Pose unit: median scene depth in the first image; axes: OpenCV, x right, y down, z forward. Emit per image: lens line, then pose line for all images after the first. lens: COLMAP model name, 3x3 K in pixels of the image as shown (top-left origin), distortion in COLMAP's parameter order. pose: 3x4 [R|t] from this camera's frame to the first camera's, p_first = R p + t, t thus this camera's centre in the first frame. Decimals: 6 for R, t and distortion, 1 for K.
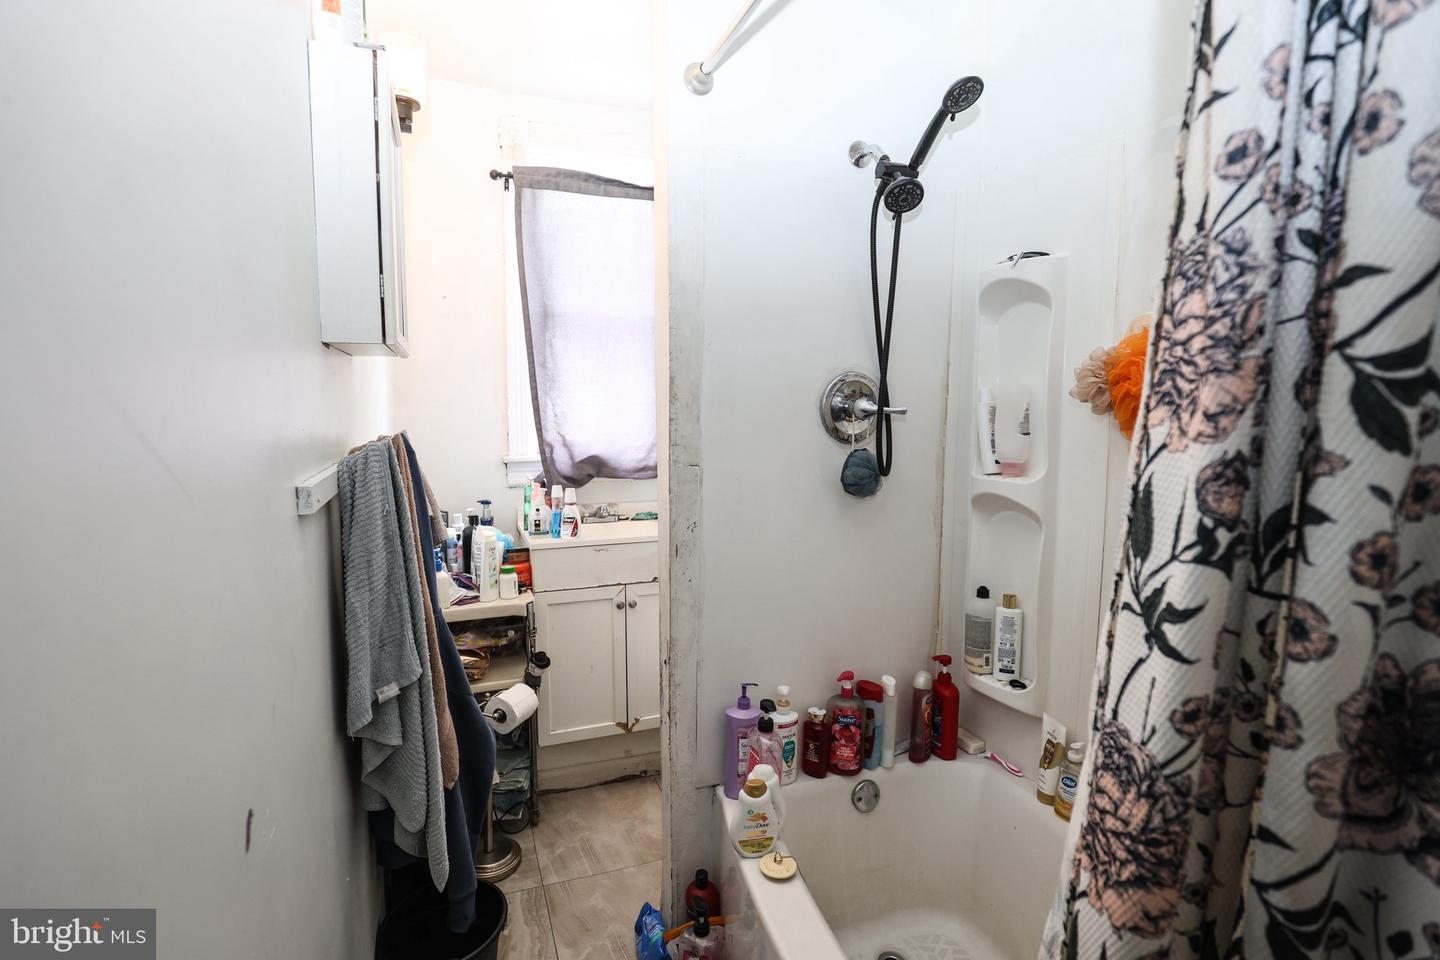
lens RADIAL K [[661.2, 0, 719.6], [0, 661.2, 480.8], [0, 0, 1]] dist [-0.031825, 0.000685]
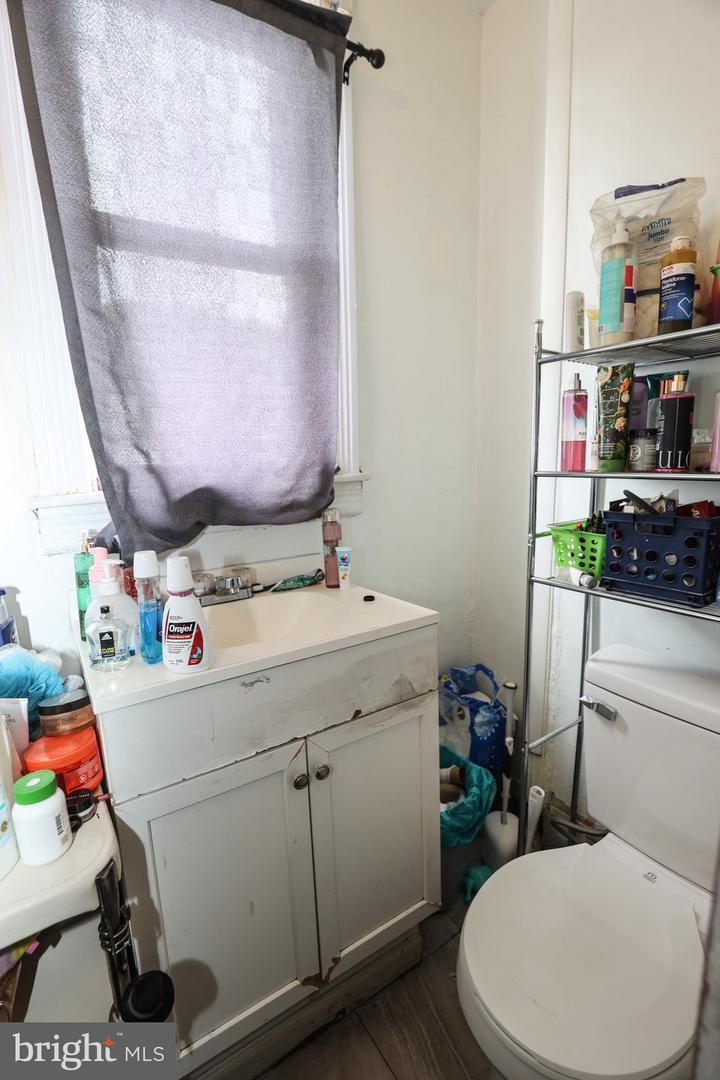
lens RADIAL K [[495.9, 0, 358.7], [0, 495.9, 542.9], [0, 0, 1]] dist [-0.031825, 0.000685]
pose [[0.979670, -0.068557, 0.188538, -0.156966], [0.057148, 0.996228, 0.065304, -0.012037], [-0.192304, -0.053202, 0.979892, 0.604737]]
